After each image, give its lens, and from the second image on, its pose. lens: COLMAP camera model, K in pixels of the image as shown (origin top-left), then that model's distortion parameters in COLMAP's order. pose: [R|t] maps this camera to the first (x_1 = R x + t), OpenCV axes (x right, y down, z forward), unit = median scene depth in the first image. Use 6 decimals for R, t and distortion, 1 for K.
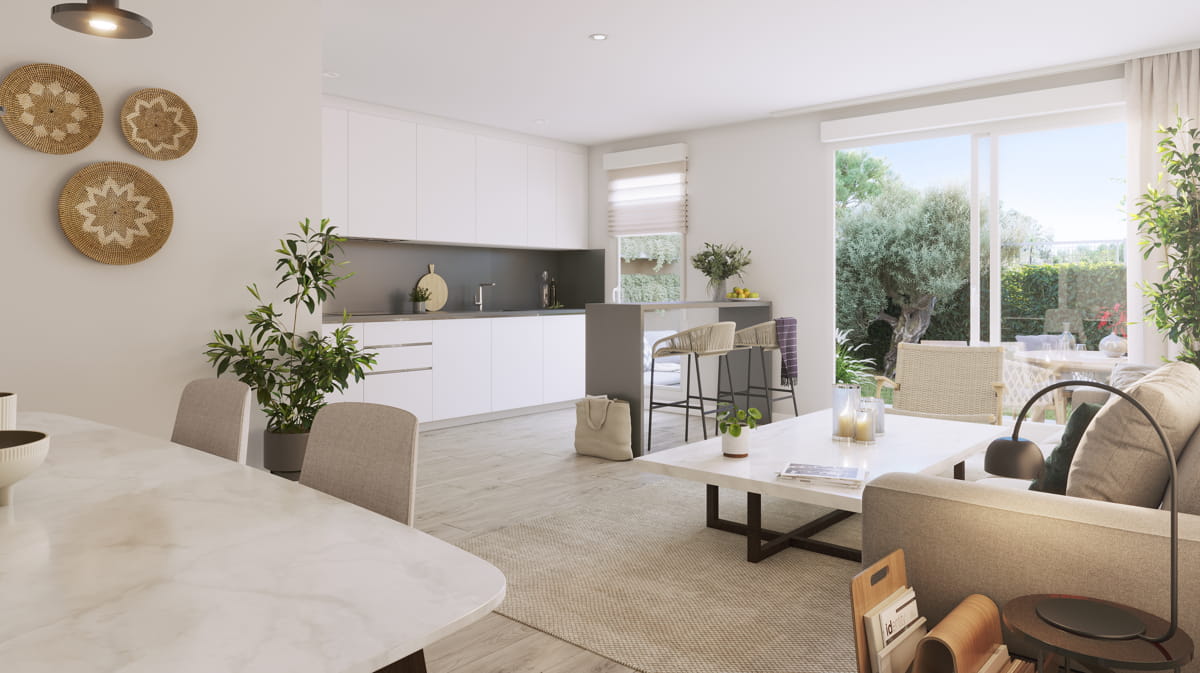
lens RADIAL K [[809.2, 0, 600.0], [0, 809.2, 336.5], [0, 0, 1]] dist [-0.001561, -0.001114]
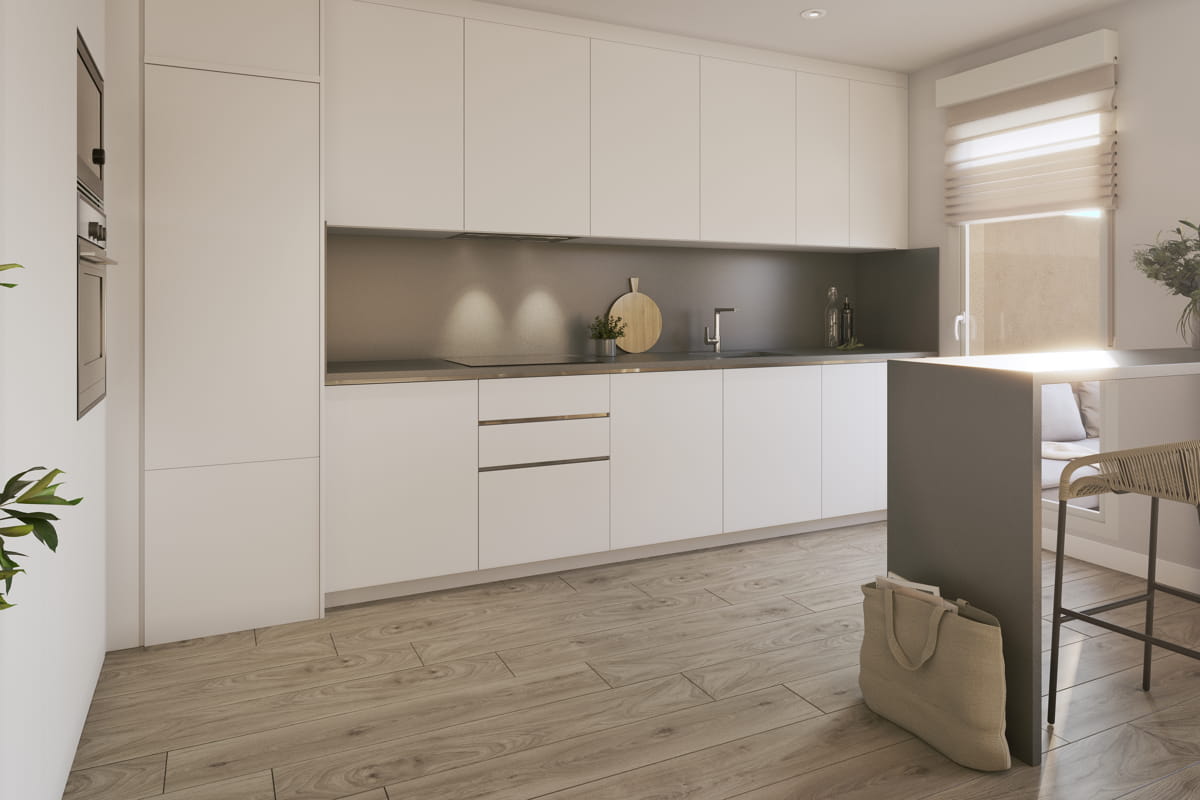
lens RADIAL K [[802.3, 0, 599.7], [0, 802.3, 313.8], [0, 0, 1]] dist [-0.001524, 0.000225]
pose [[0.921188, 0.004905, -0.389087, 0.005980], [-0.022780, 0.998885, -0.041341, -0.035972], [0.388451, 0.046946, 0.920273, 0.432066]]
